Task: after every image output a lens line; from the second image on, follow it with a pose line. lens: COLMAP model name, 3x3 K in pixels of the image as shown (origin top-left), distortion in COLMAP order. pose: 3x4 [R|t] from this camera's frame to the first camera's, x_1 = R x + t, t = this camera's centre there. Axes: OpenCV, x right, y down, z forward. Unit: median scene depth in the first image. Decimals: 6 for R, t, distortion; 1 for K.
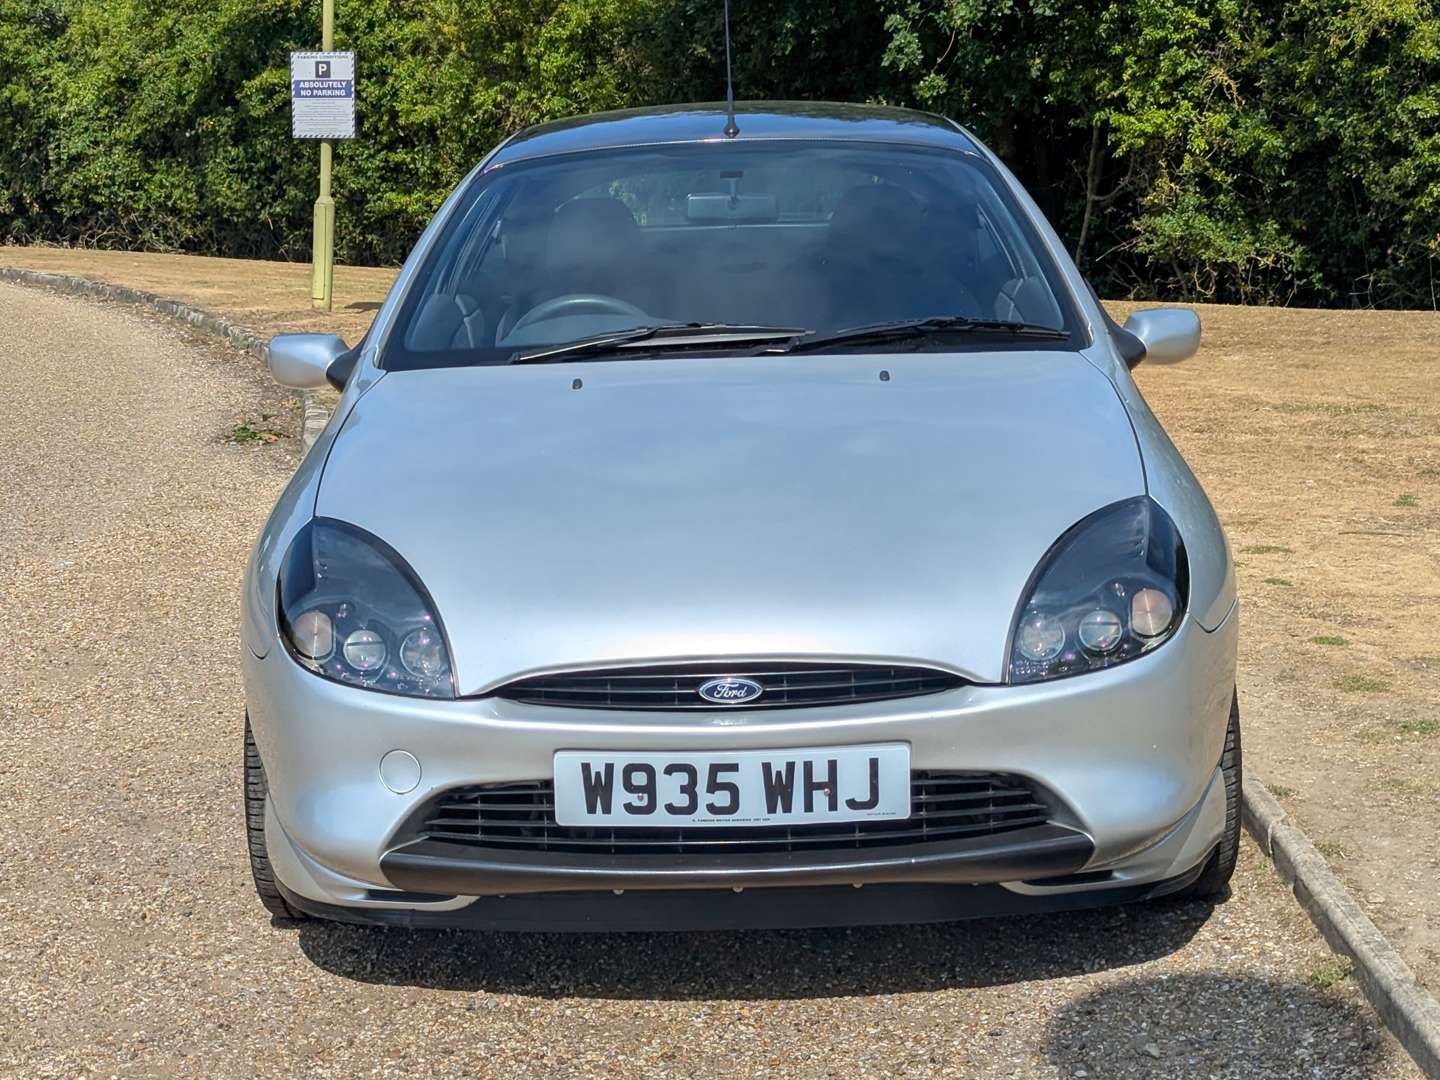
lens RADIAL K [[2661.9, 0, 628.1], [0, 2661.9, 542.6], [0, 0, 1]] dist [0.055842, -0.084005]
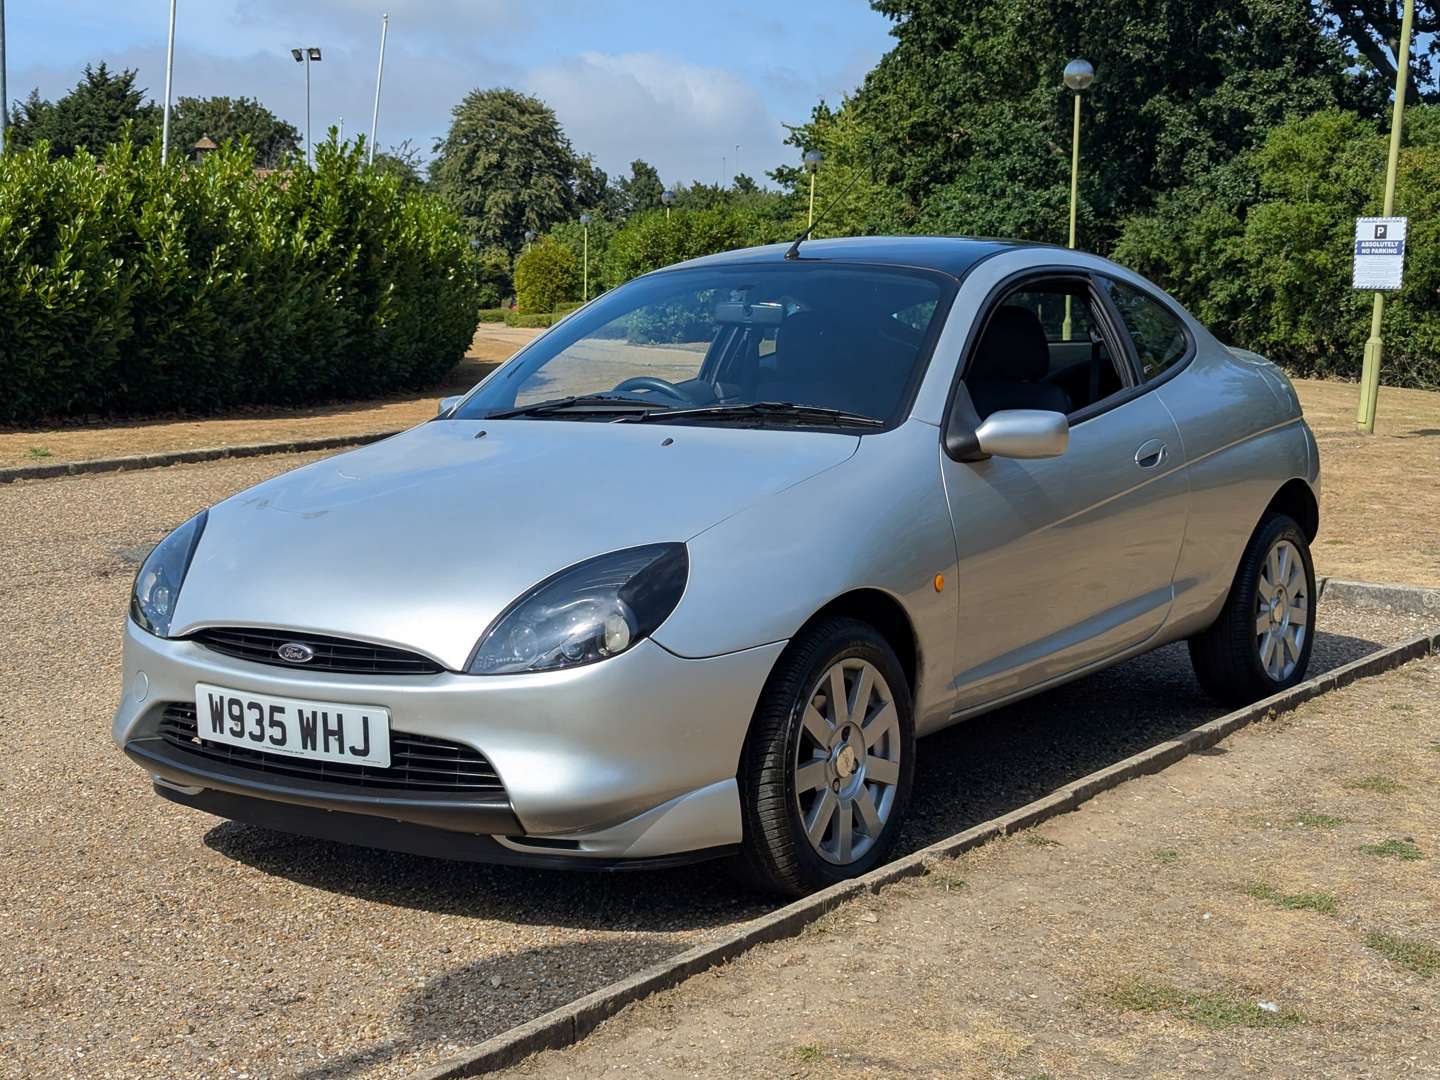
lens RADIAL K [[2120.1, 0, 676.3], [0, 2120.1, 509.0], [0, 0, 1]] dist [0.031465, 0.031121]
pose [[0.838589, 0.076748, -0.539331, 0.754622], [-0.103615, 0.994424, -0.019599, -0.014489], [0.534820, 0.072319, 0.841866, 0.204450]]
